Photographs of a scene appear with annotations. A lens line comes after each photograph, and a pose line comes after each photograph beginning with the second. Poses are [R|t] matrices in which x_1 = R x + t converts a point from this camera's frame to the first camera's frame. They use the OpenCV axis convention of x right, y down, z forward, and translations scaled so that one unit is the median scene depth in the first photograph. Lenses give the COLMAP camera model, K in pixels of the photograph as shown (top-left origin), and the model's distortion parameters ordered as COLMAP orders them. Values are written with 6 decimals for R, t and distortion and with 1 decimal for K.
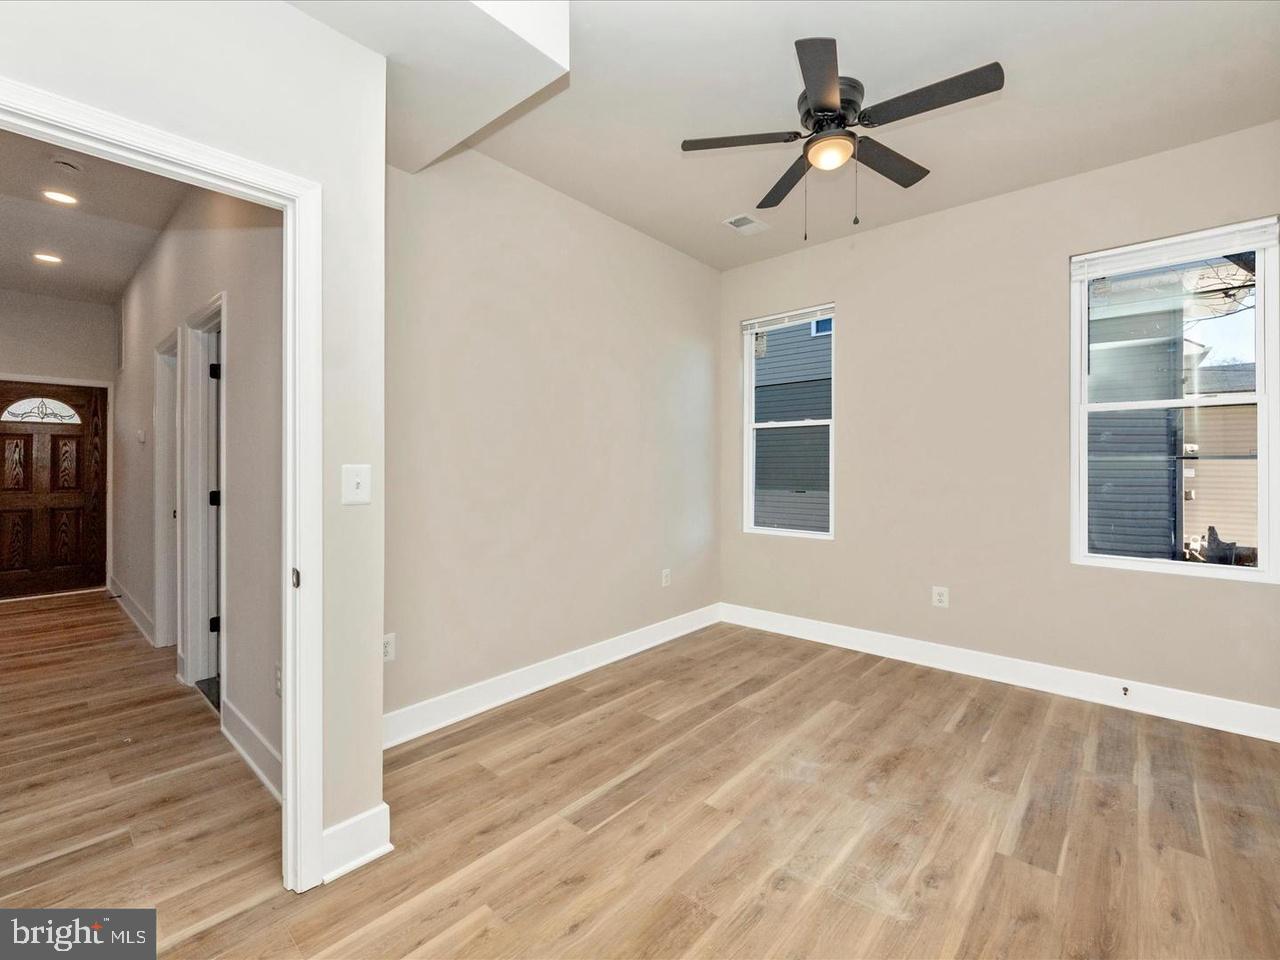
lens RADIAL K [[549.3, 0, 622.5], [0, 549.3, 476.7], [0, 0, 1]] dist [0.023502, 0.000014]
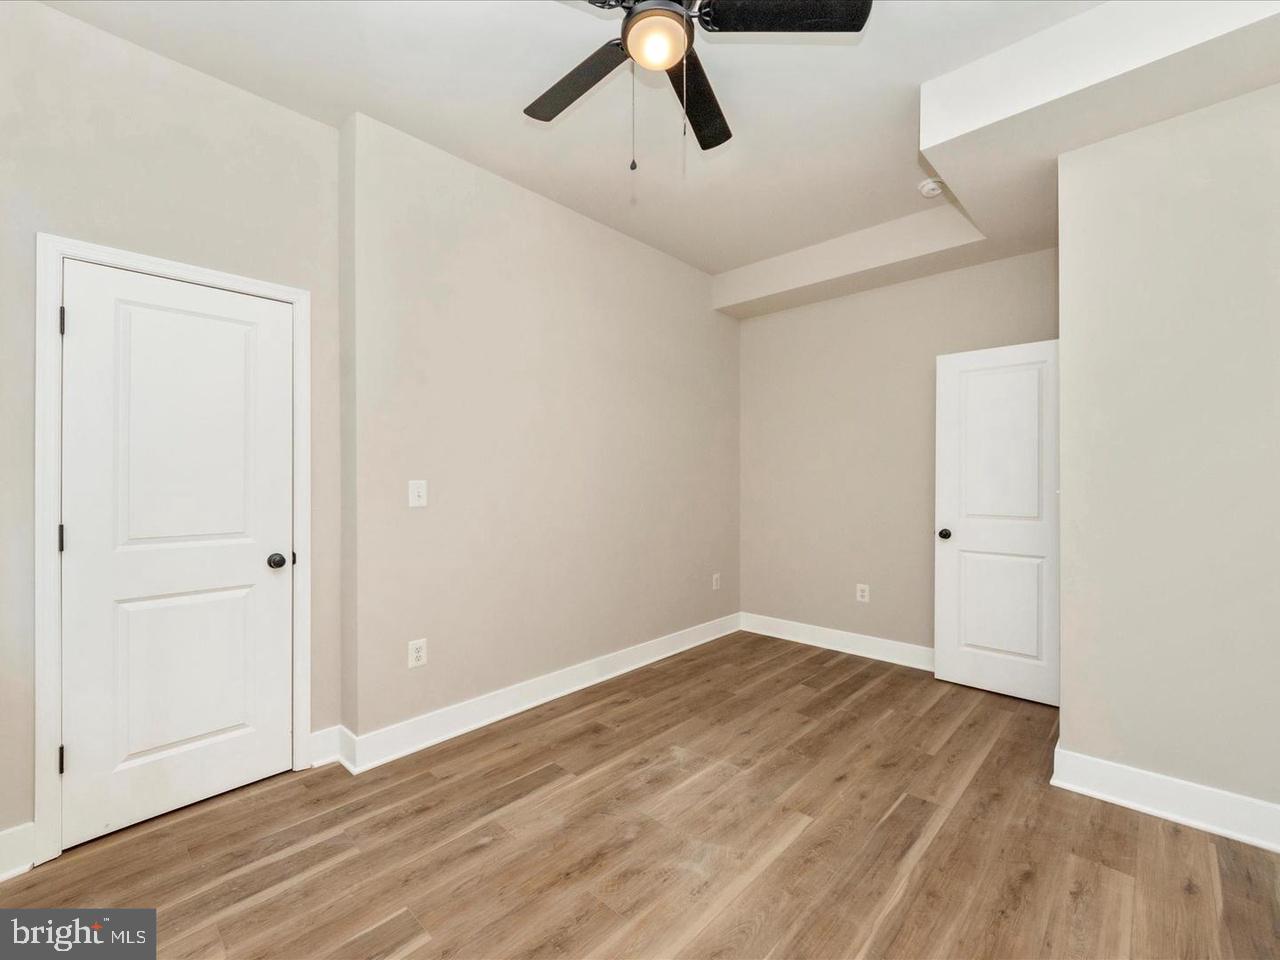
lens RADIAL K [[549.3, 0, 622.5], [0, 549.3, 476.7], [0, 0, 1]] dist [0.023502, 0.000014]
pose [[-0.999622, -0.002301, 0.027379, 0.475141], [-0.001688, 0.999748, 0.022381, -0.050035], [-0.027423, 0.022326, -0.999375, 2.044176]]
